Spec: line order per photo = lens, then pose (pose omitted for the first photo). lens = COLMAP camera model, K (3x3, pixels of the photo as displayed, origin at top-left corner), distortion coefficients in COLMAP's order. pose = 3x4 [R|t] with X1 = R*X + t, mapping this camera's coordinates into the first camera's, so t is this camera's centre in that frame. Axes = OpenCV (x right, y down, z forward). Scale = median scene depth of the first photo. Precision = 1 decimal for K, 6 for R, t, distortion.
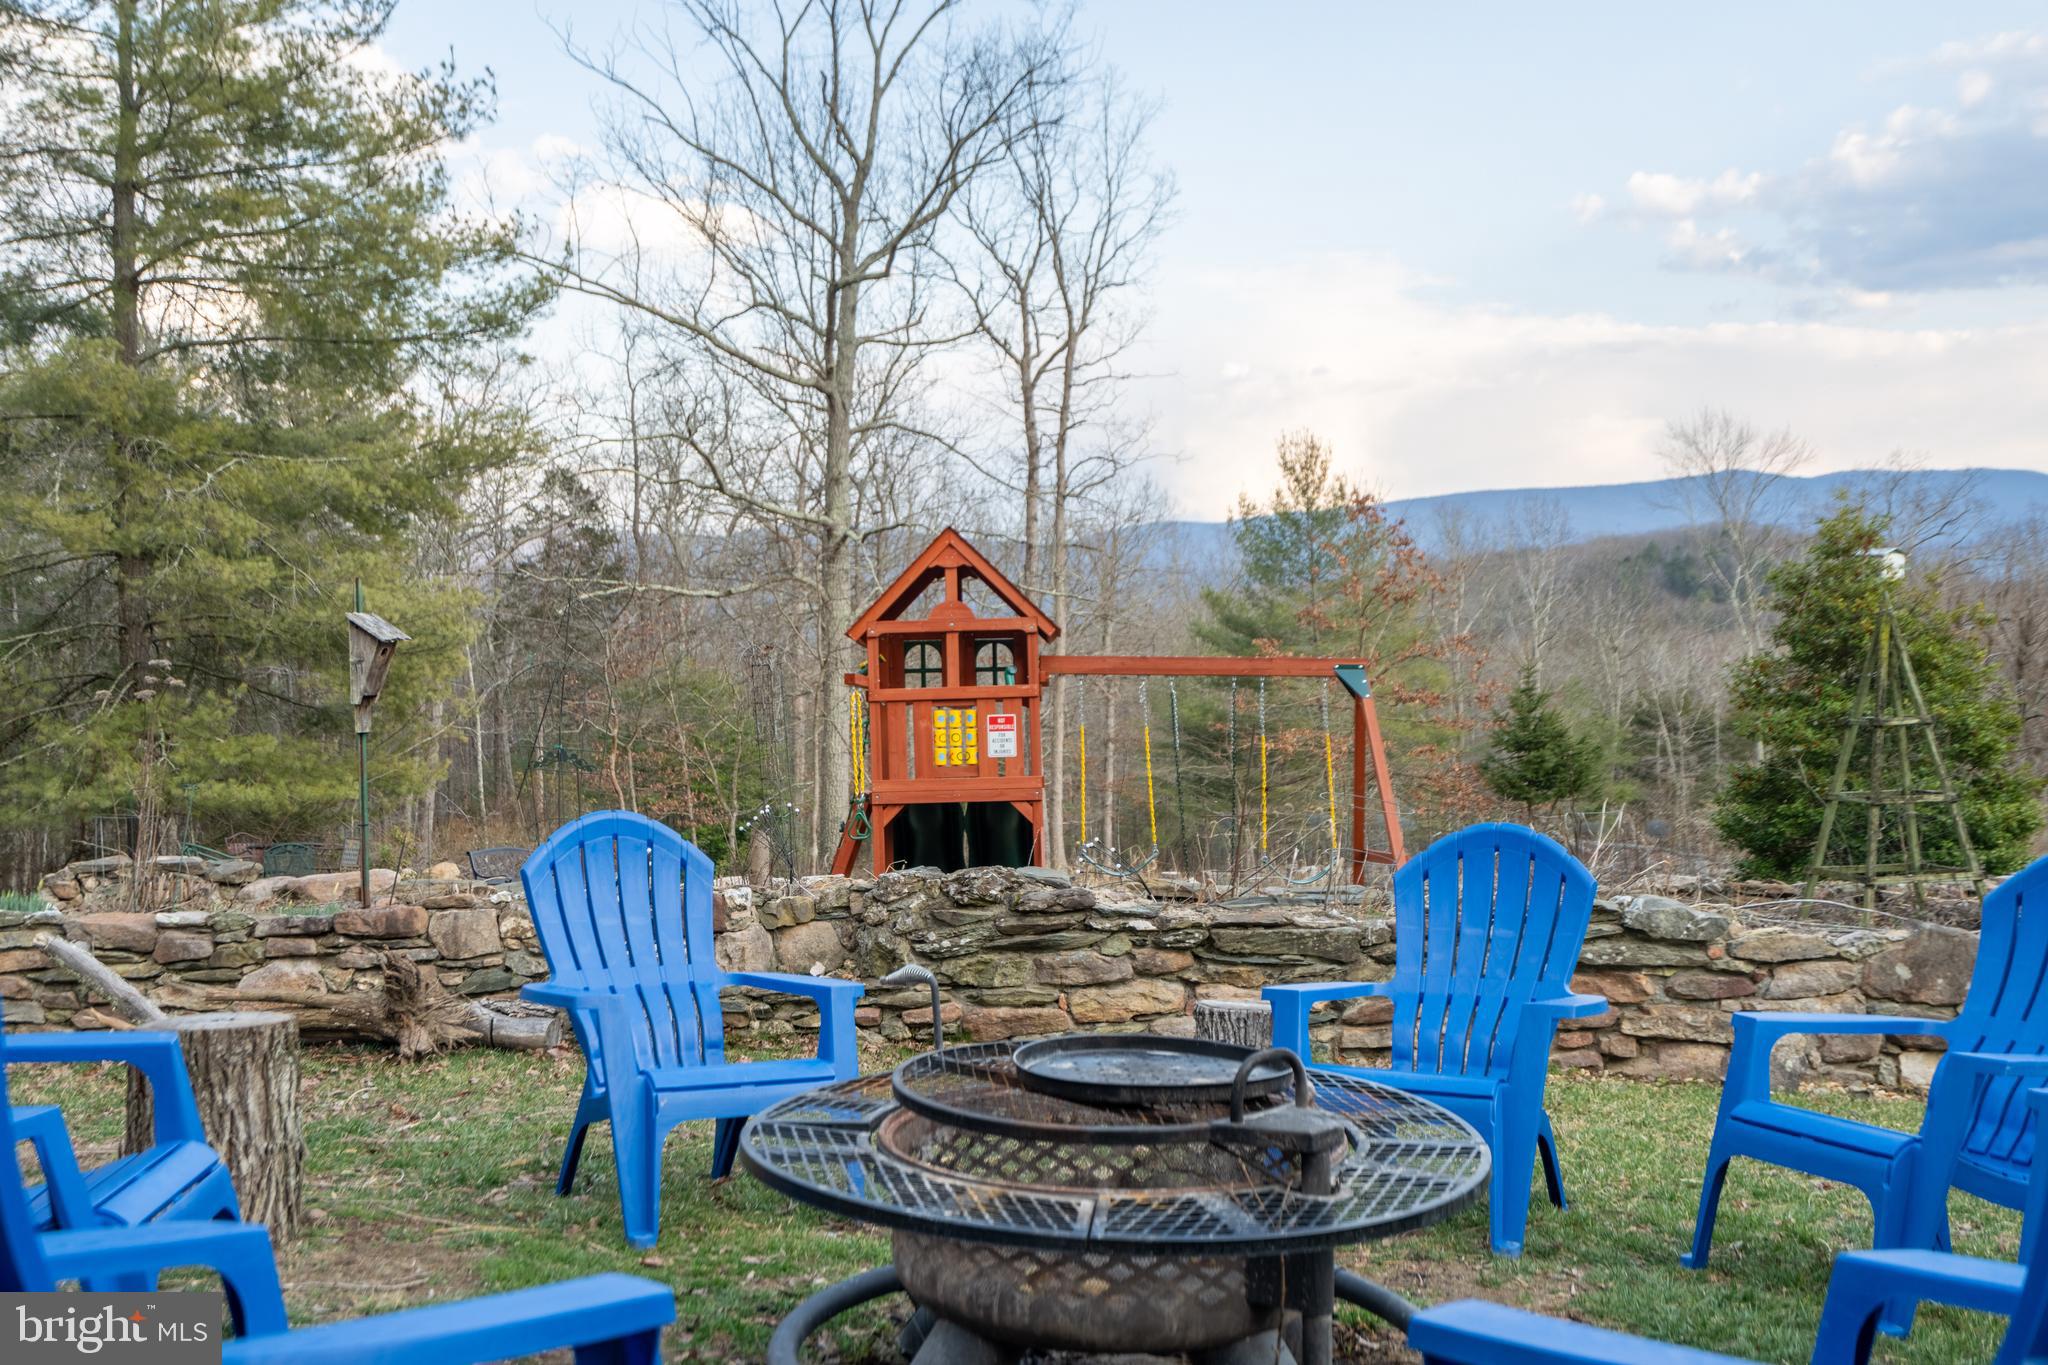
lens RADIAL K [[1935.4, 0, 1016.3], [0, 1935.4, 676.6], [0, 0, 1]] dist [-0.009815, 0.000000]
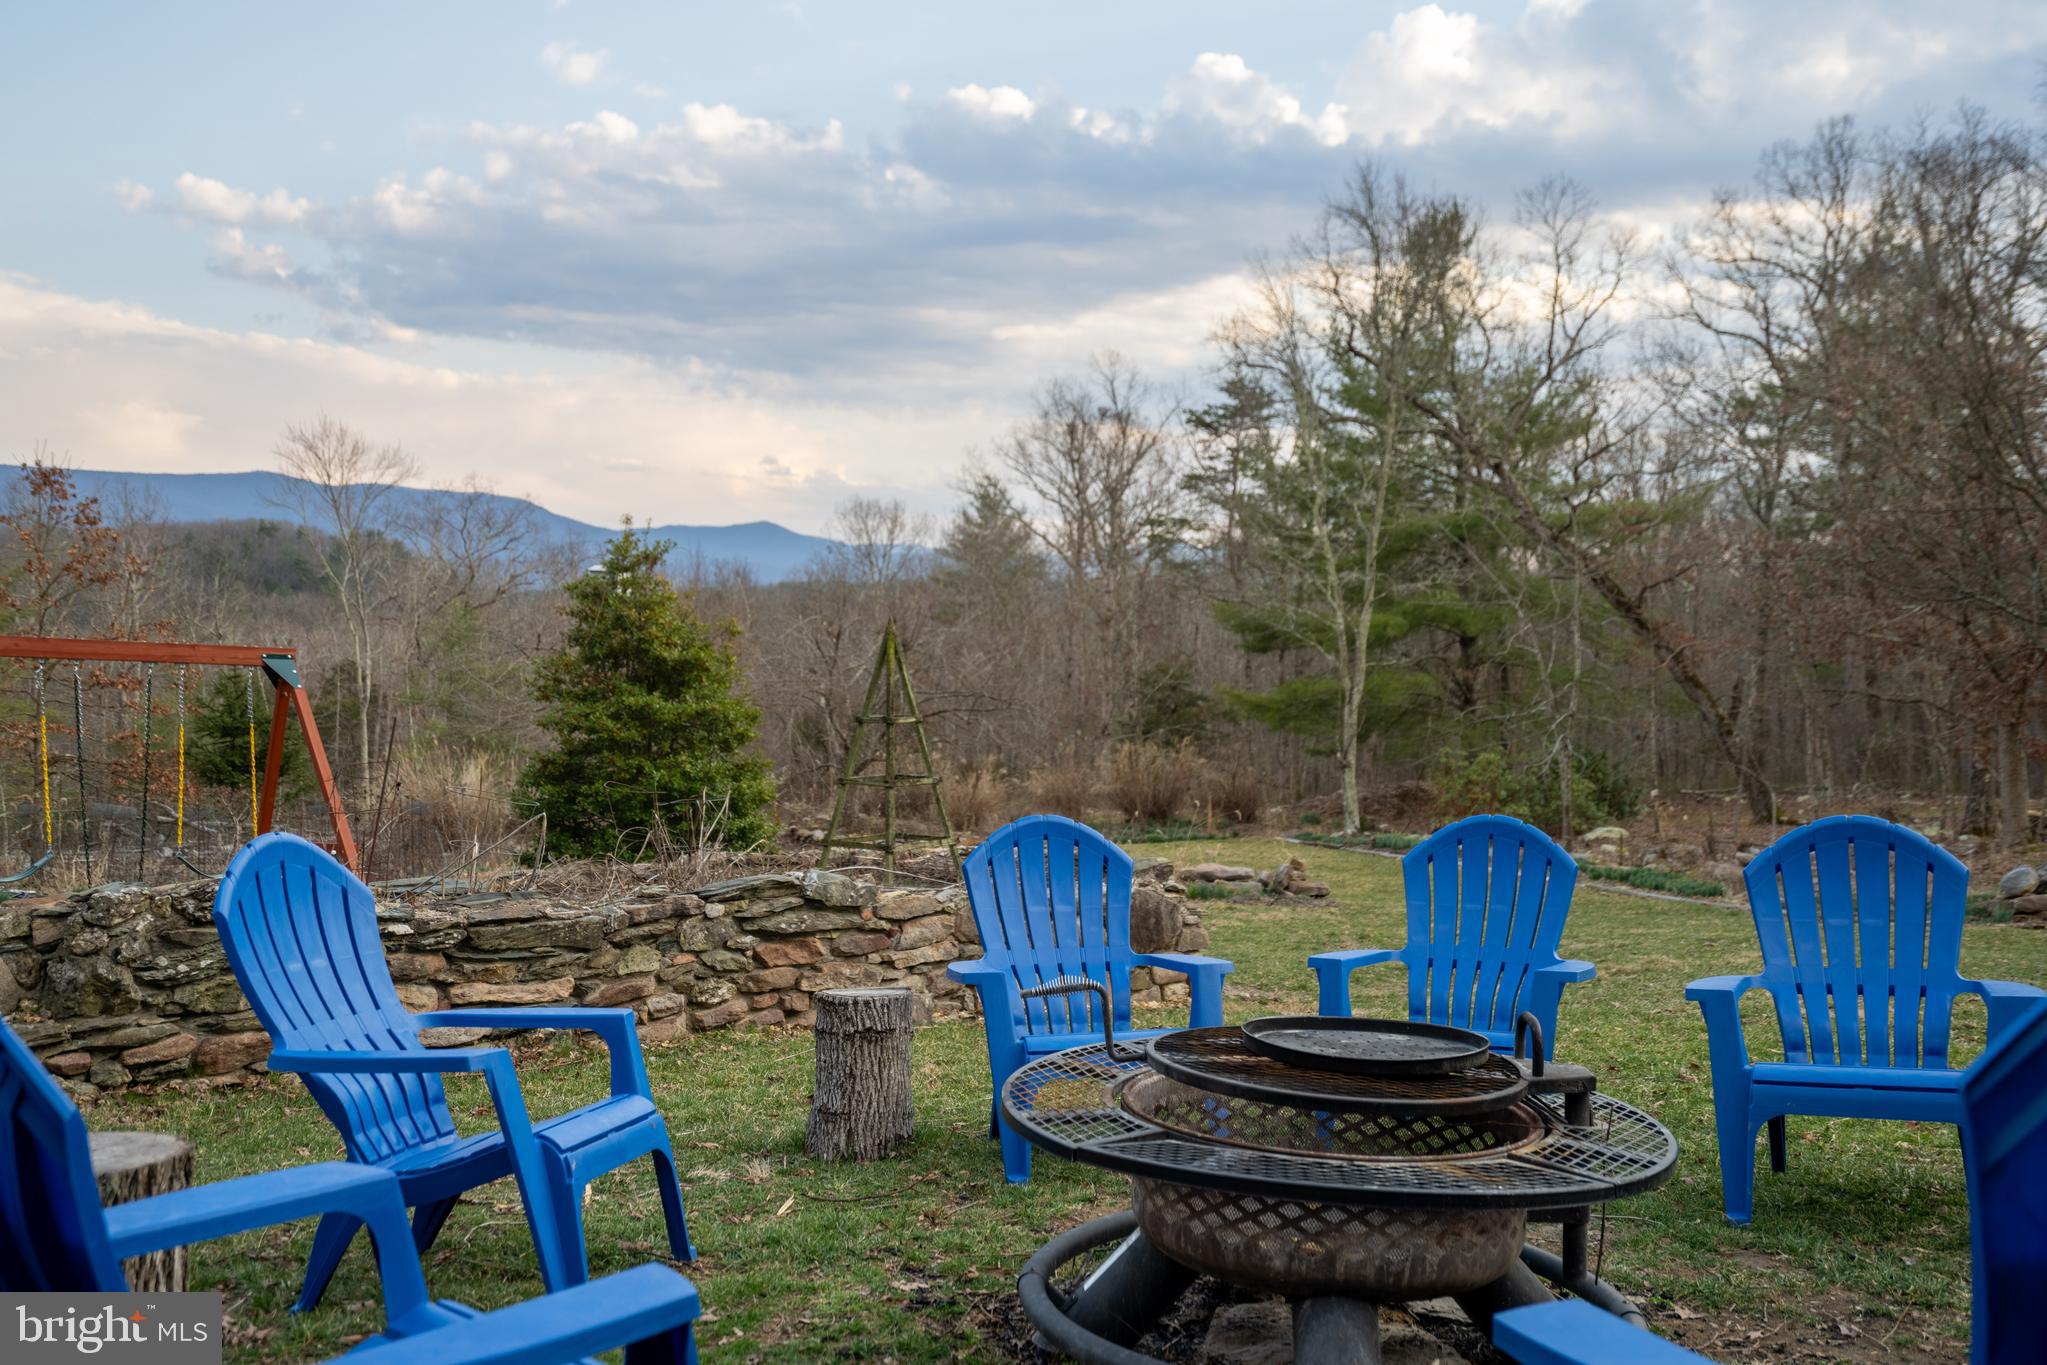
lens RADIAL K [[1742.4, 0, 1045.9], [0, 1742.4, 717.7], [0, 0, 1]] dist [0.023722, 0.012200]
pose [[0.716230, 0.007801, 0.697821, -0.311398], [-0.028058, 0.999451, 0.017625, -0.000604], [-0.697300, -0.032203, 0.716055, 0.159924]]
